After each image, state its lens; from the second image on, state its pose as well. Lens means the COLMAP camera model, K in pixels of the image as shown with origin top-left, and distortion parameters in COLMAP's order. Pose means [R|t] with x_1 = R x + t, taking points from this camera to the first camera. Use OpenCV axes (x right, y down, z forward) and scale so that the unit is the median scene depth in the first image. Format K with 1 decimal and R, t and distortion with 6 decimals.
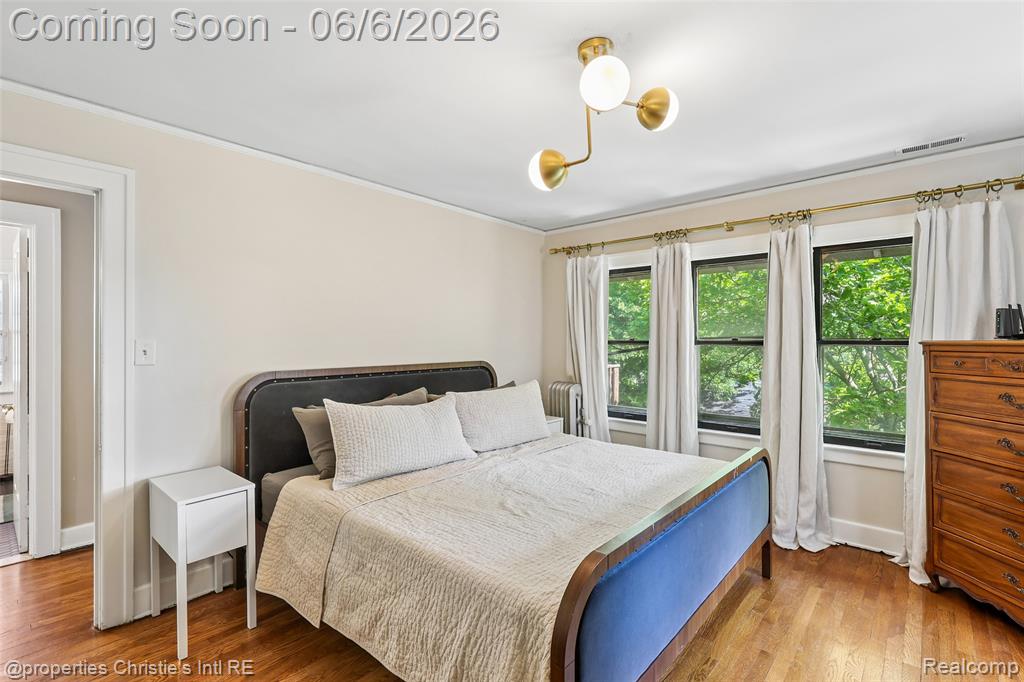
lens RADIAL K [[463.8, 0, 512.0], [0, 463.8, 341.0], [0, 0, 1]] dist [-0.001189, -0.000105]
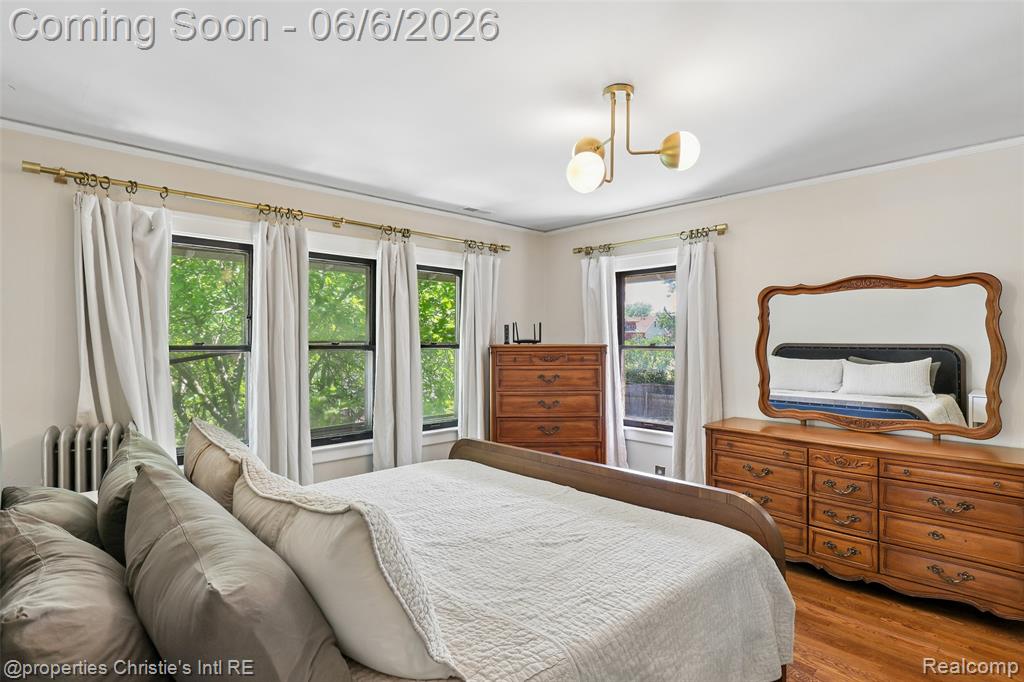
lens RADIAL K [[534.4, 0, 512.0], [0, 534.4, 341.0], [0, 0, 1]] dist [0.001469, 0.000293]
pose [[0.075876, -0.003241, 0.997112, -0.748407], [-0.001655, 0.999993, 0.003376, -0.017009], [-0.997116, -0.001907, 0.075870, 0.743500]]
